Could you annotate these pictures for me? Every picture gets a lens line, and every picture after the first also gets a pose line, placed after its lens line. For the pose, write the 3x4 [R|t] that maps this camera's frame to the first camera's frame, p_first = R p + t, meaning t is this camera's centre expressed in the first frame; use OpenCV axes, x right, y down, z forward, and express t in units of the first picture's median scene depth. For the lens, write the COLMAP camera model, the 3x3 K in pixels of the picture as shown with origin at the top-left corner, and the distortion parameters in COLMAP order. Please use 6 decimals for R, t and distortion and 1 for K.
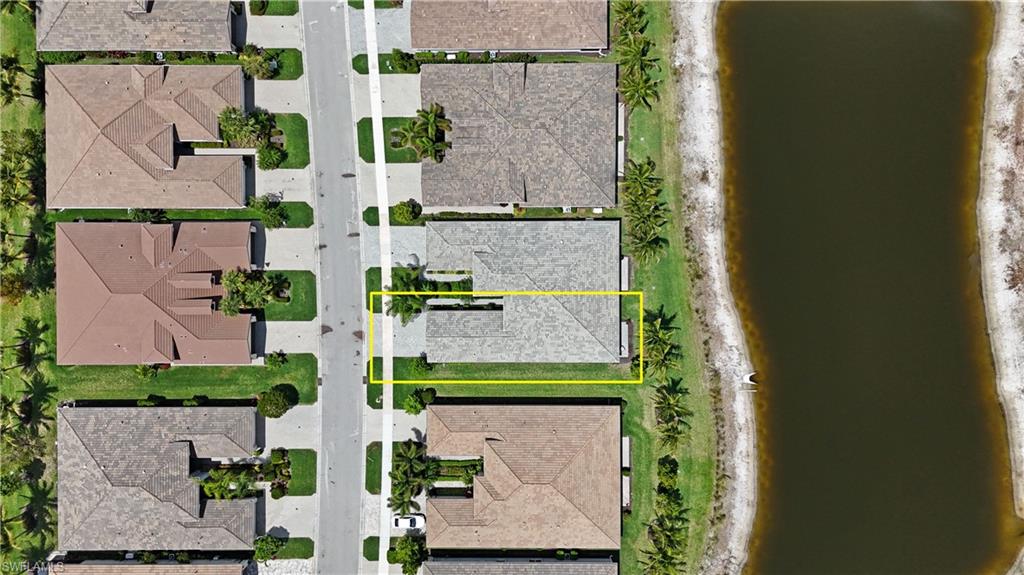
lens RADIAL K [[748.7, 0, 512.0], [0, 748.7, 287.5], [0, 0, 1]] dist [0.065948, -0.062821]
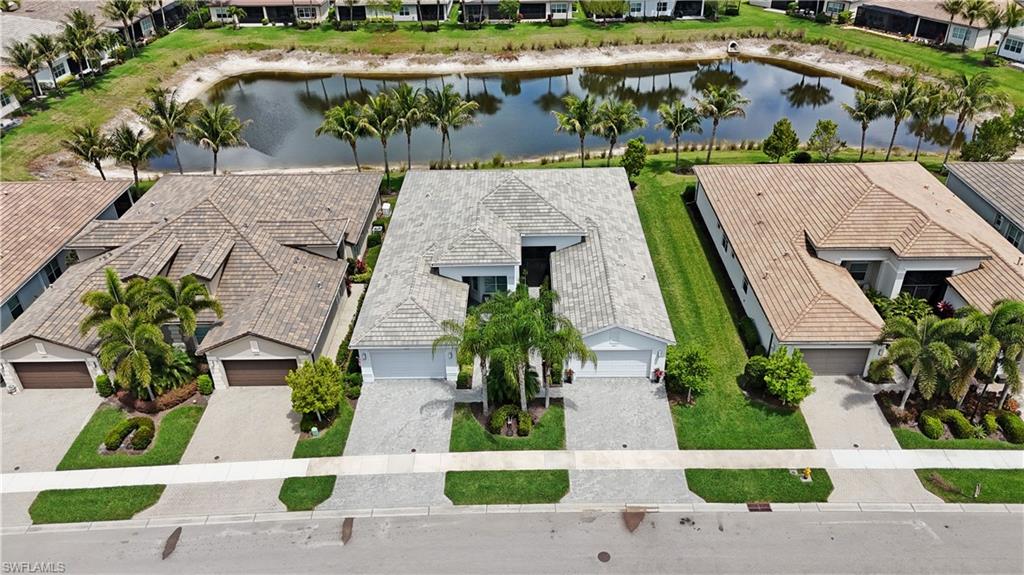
lens RADIAL K [[748.7, 0, 512.0], [0, 748.7, 287.5], [0, 0, 1]] dist [0.065948, -0.062821]
pose [[0.013611, -0.524818, 0.851106, -0.448437], [0.999512, -0.016799, -0.026344, 0.017533], [0.028123, 0.851049, 0.524333, 0.722272]]
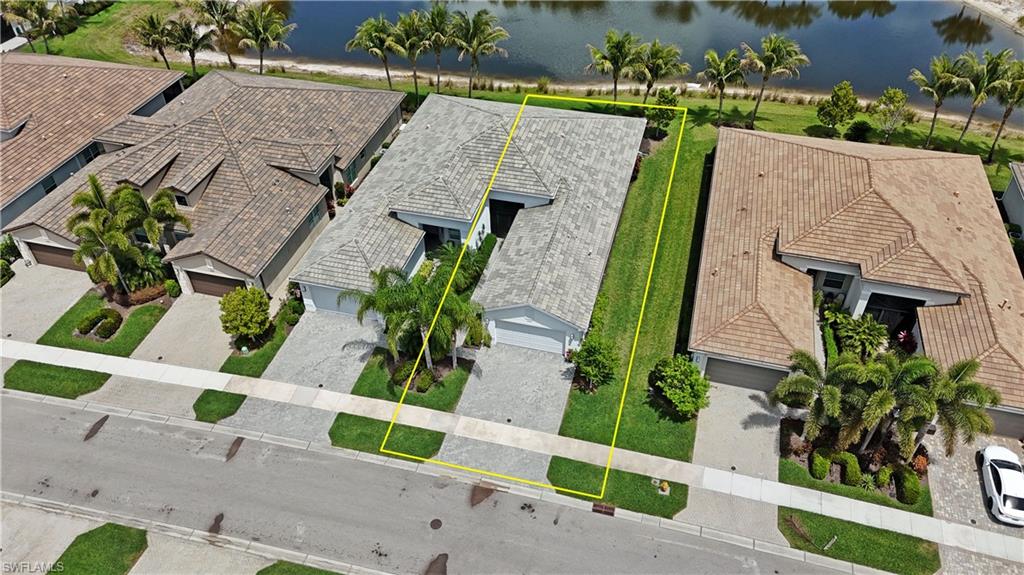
lens RADIAL K [[748.7, 0, 512.0], [0, 748.7, 287.5], [0, 0, 1]] dist [0.065948, -0.062821]
pose [[0.264370, -0.631878, 0.728586, -0.407791], [0.964242, 0.158622, -0.212311, 0.141470], [0.018585, 0.758662, 0.651219, 0.679610]]
